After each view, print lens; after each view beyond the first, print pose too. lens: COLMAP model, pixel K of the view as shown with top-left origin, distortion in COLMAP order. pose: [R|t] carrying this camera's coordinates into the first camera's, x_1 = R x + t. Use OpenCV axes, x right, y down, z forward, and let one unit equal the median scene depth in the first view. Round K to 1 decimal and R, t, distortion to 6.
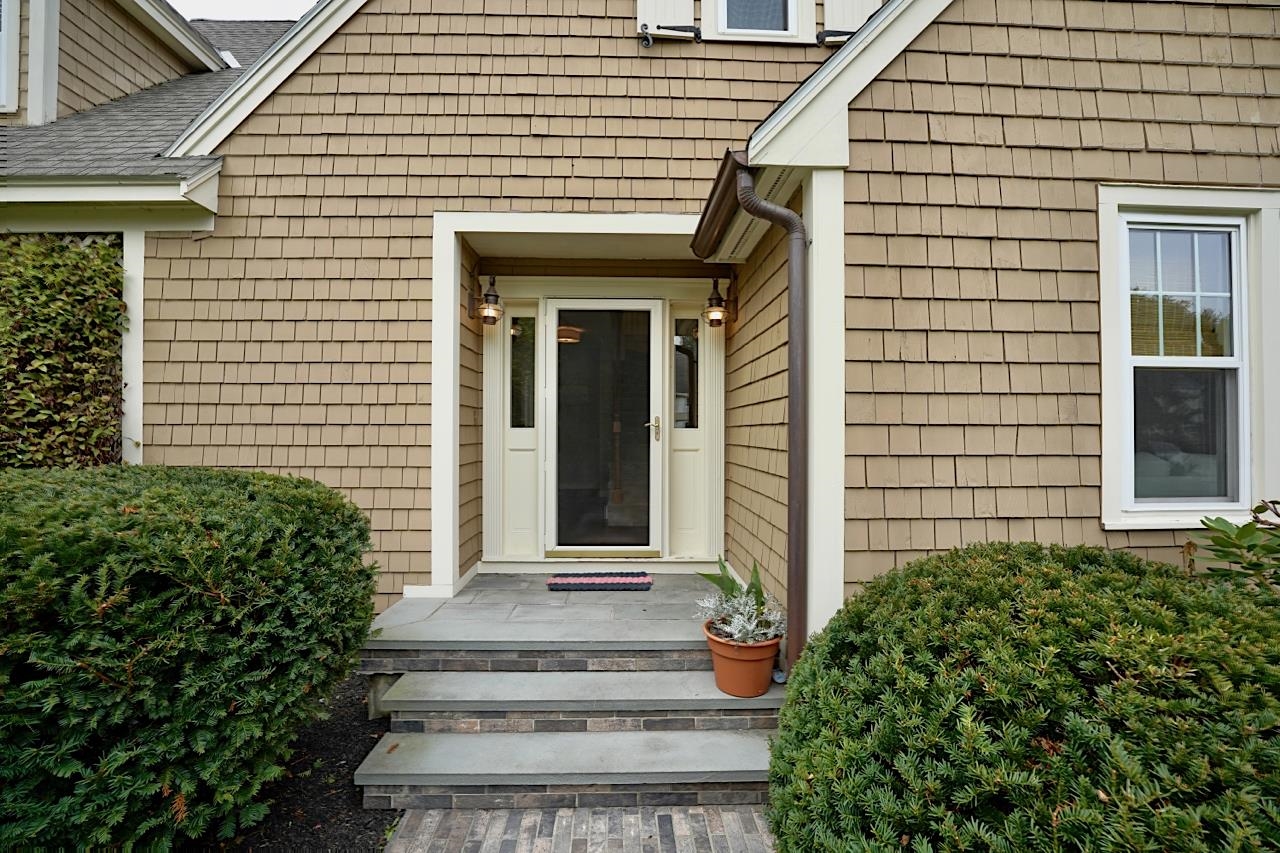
lens RADIAL K [[547.7, 0, 638.6], [0, 547.7, 432.0], [0, 0, 1]] dist [-0.002023, -0.000215]
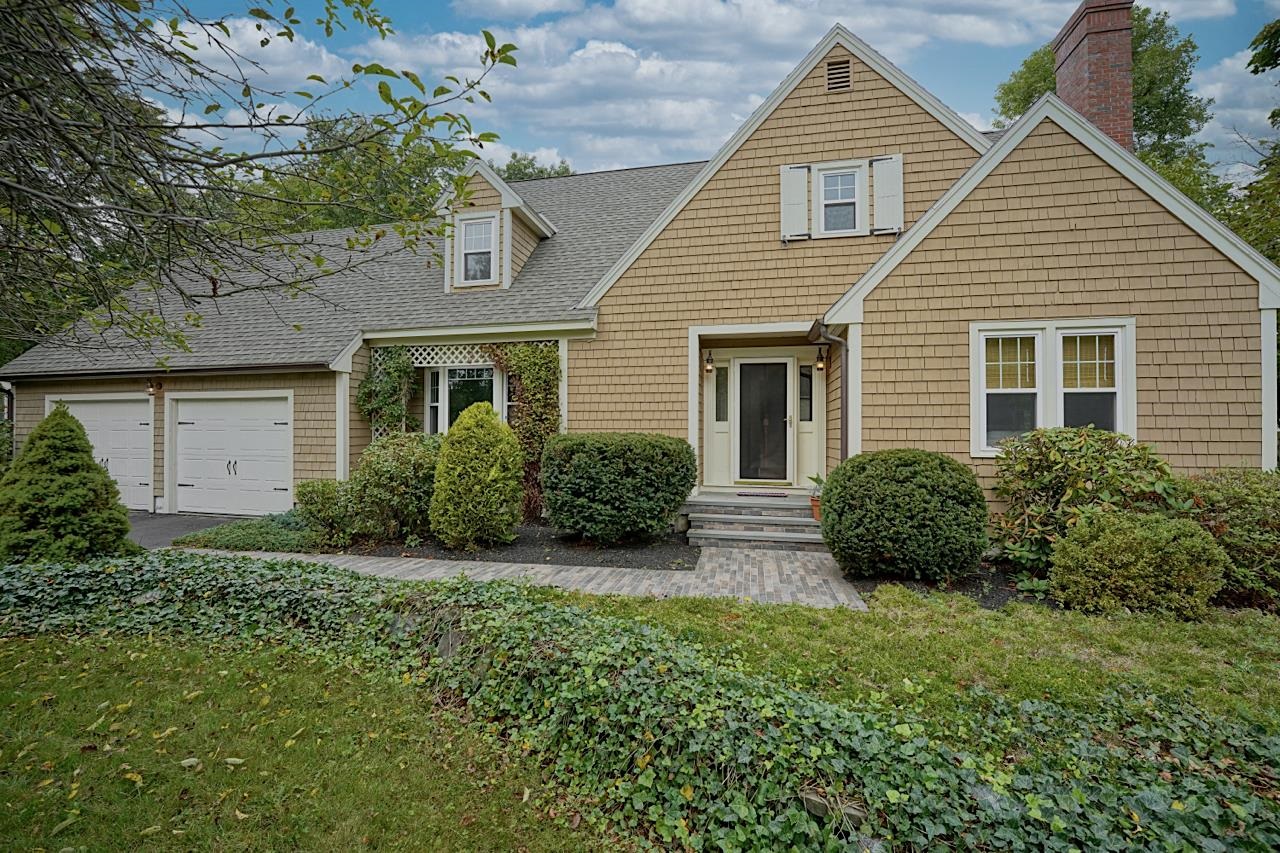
lens RADIAL K [[547.7, 0, 638.6], [0, 547.7, 432.0], [0, 0, 1]] dist [-0.002023, -0.000215]
pose [[0.971587, -0.000746, -0.236681, -0.037413], [-0.000438, 0.999988, -0.004948, 0.049635], [0.236681, 0.004911, 0.971575, -1.257653]]
